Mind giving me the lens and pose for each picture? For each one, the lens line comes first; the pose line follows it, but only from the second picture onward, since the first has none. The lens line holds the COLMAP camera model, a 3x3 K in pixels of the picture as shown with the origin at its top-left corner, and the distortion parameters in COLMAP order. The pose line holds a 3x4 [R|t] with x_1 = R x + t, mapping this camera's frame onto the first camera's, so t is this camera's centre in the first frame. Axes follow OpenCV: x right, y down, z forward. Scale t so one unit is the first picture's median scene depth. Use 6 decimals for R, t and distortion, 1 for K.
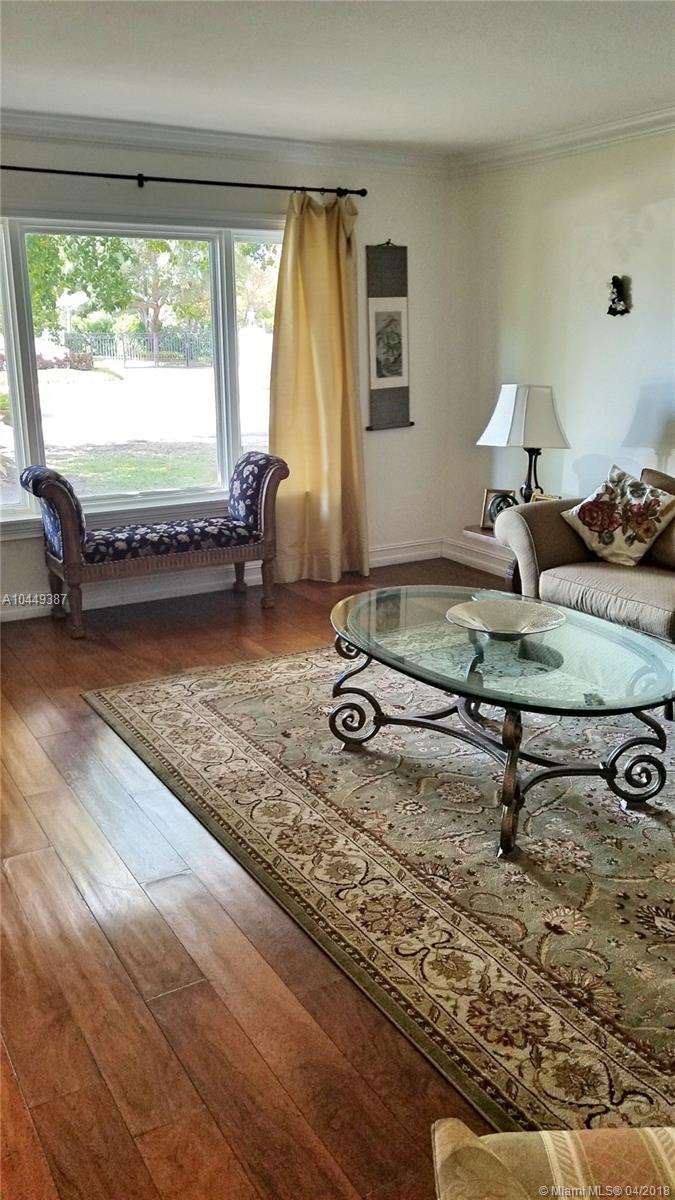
lens RADIAL K [[982.8, 0, 339.1], [0, 982.8, 601.2], [0, 0, 1]] dist [0.008802, 0.000263]
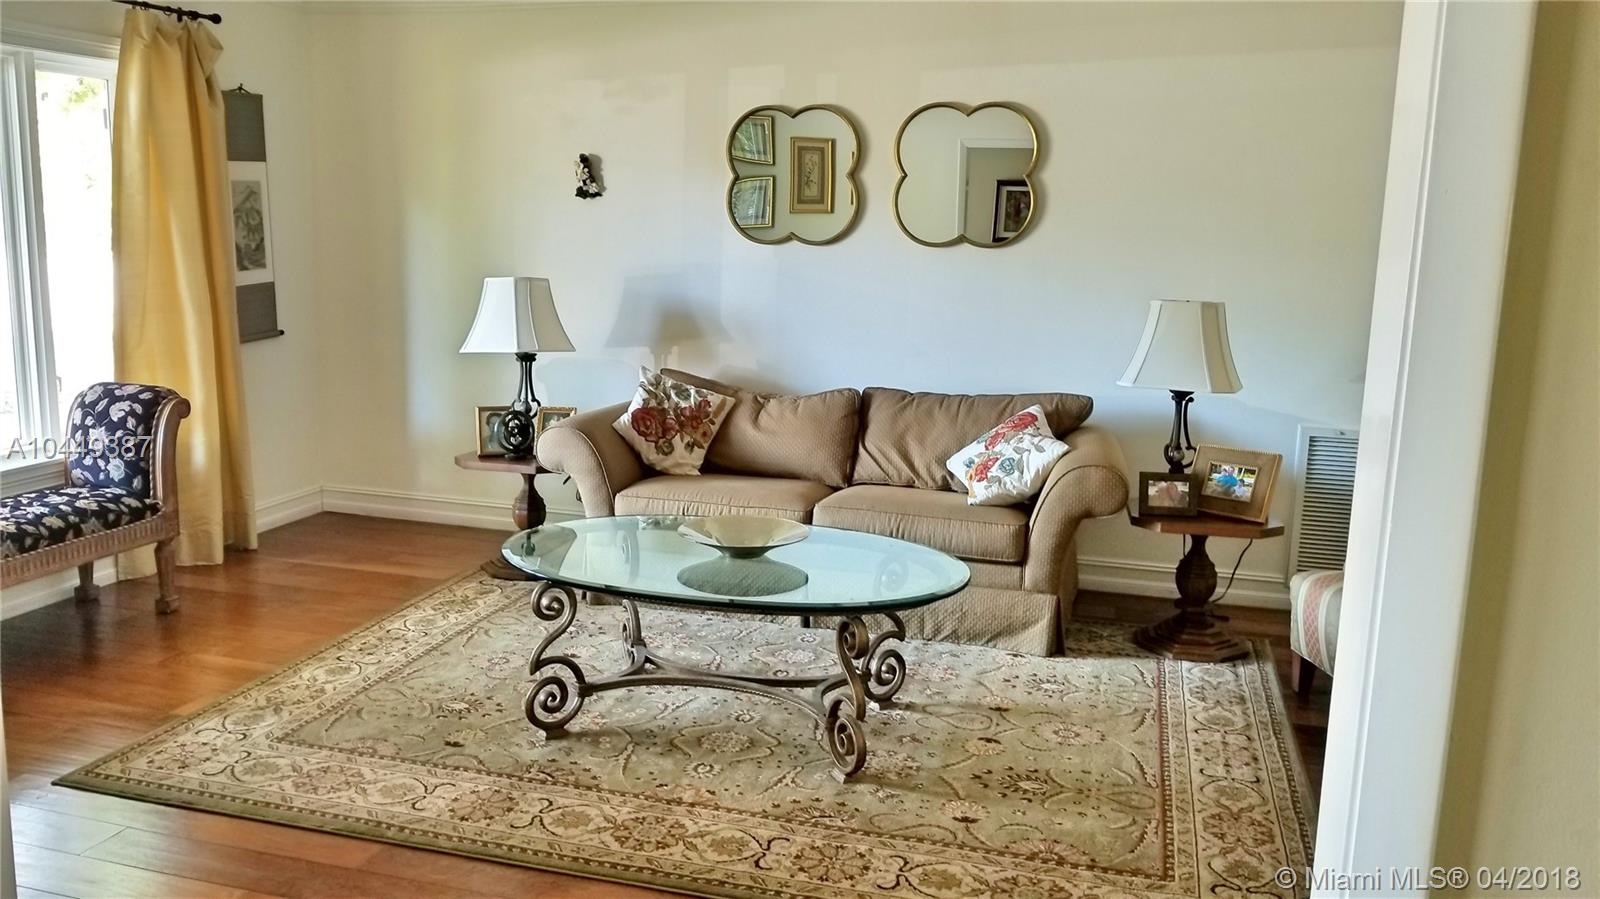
lens RADIAL K [[1310.4, 0, 799.0], [0, 1310.4, 445.1], [0, 0, 1]] dist [0.008802, 0.000263]
pose [[0.727136, -0.099405, 0.679258, -0.423205], [0.159367, 0.986872, -0.026178, -0.016179], [-0.667739, 0.127287, 0.733432, 0.057634]]
